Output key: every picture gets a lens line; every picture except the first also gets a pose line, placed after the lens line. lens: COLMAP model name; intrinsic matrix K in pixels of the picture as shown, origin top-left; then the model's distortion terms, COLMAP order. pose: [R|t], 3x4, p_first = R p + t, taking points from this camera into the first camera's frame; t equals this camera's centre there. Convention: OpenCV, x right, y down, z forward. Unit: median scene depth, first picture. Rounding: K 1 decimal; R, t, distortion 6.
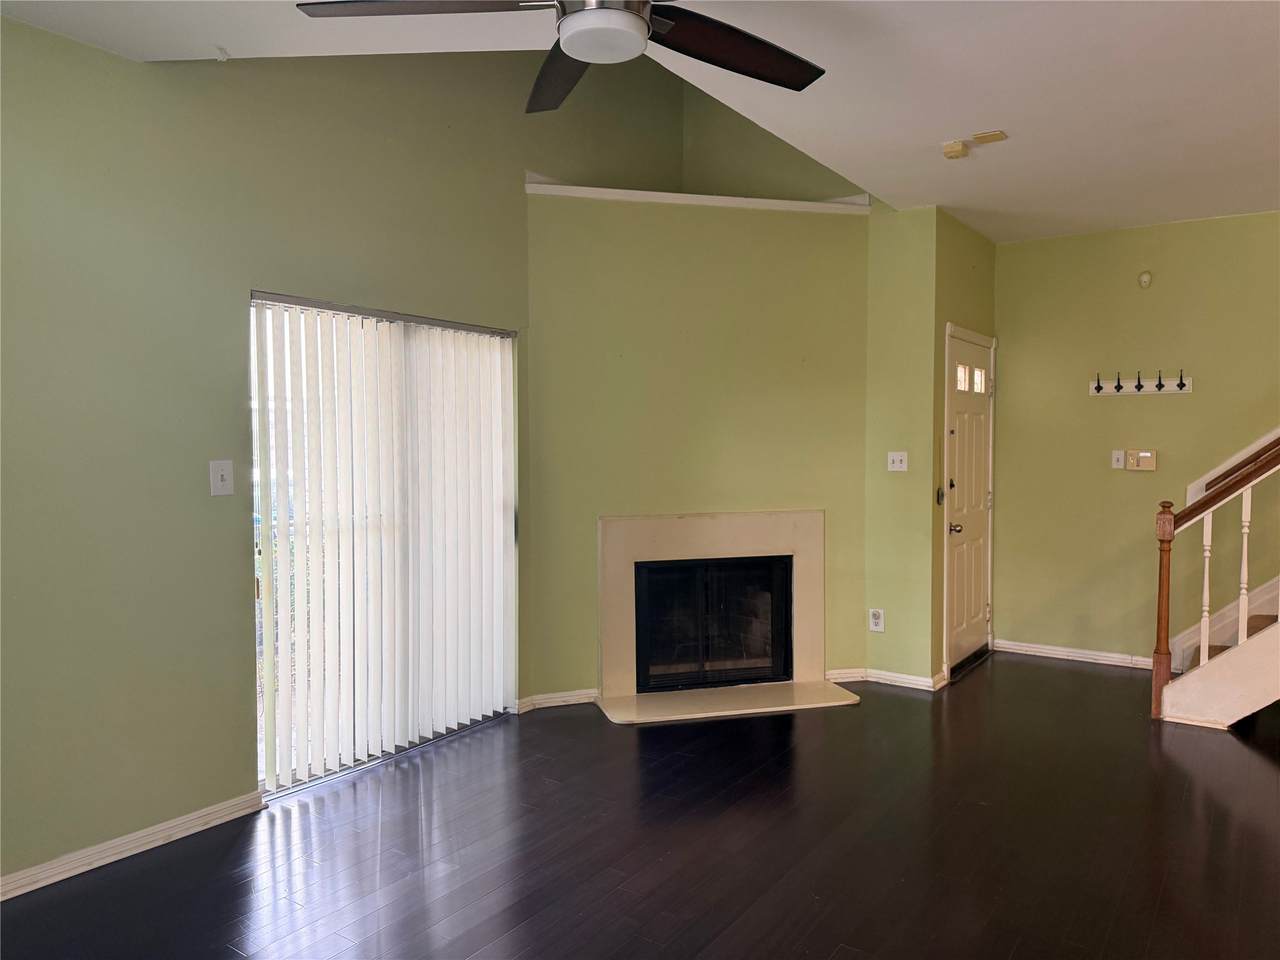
lens RADIAL K [[903.0, 0, 631.1], [0, 903.0, 475.9], [0, 0, 1]] dist [0.049981, -0.067166]
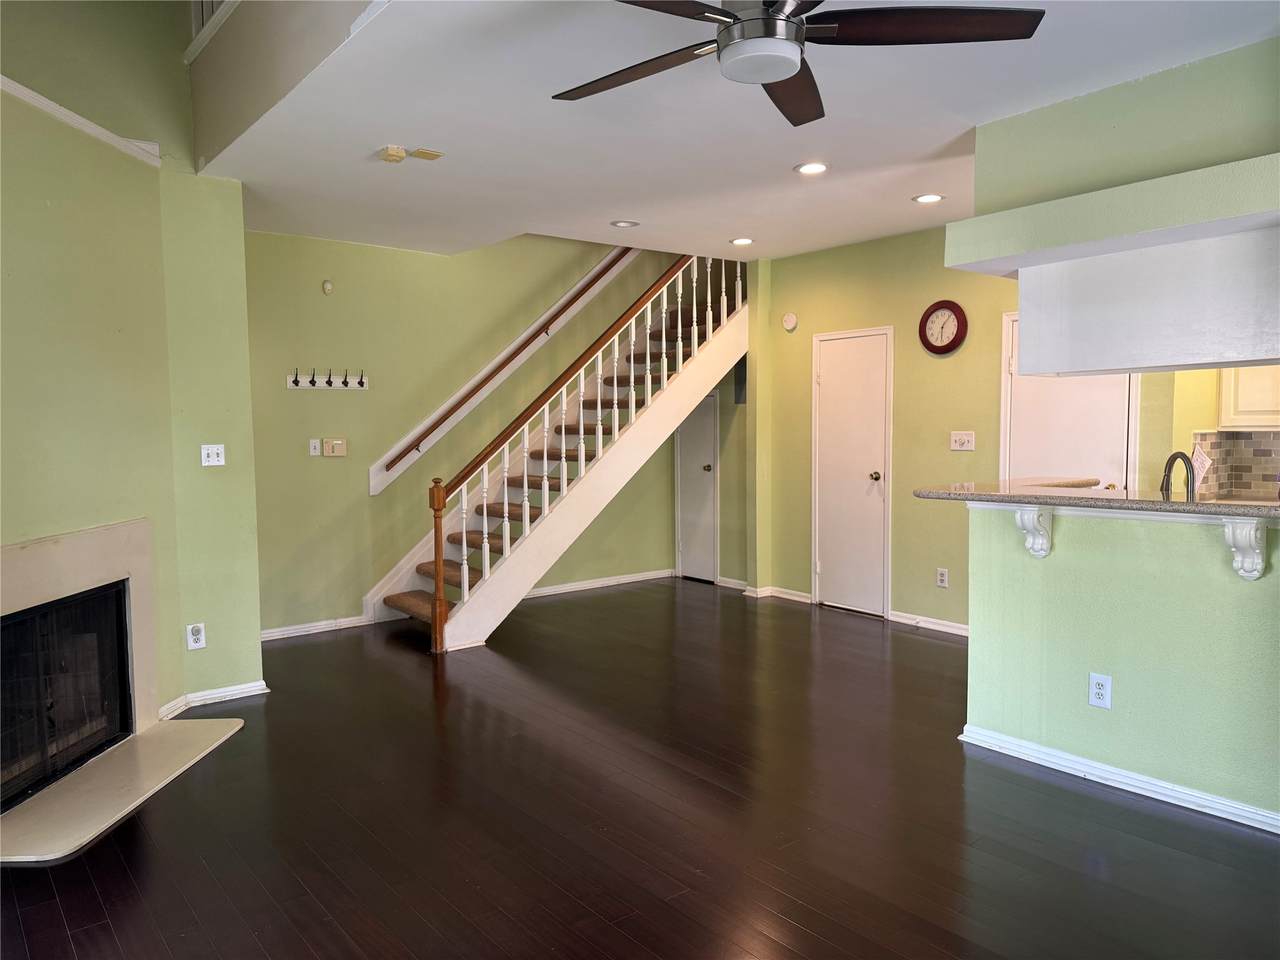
lens RADIAL K [[903.0, 0, 646.4], [0, 903.0, 481.6], [0, 0, 1]] dist [0.049981, -0.067166]
pose [[0.273205, -0.065117, 0.959749, -0.457359], [0.051066, 0.997281, 0.053127, -0.015673], [-0.960599, 0.034496, 0.275787, 0.336149]]
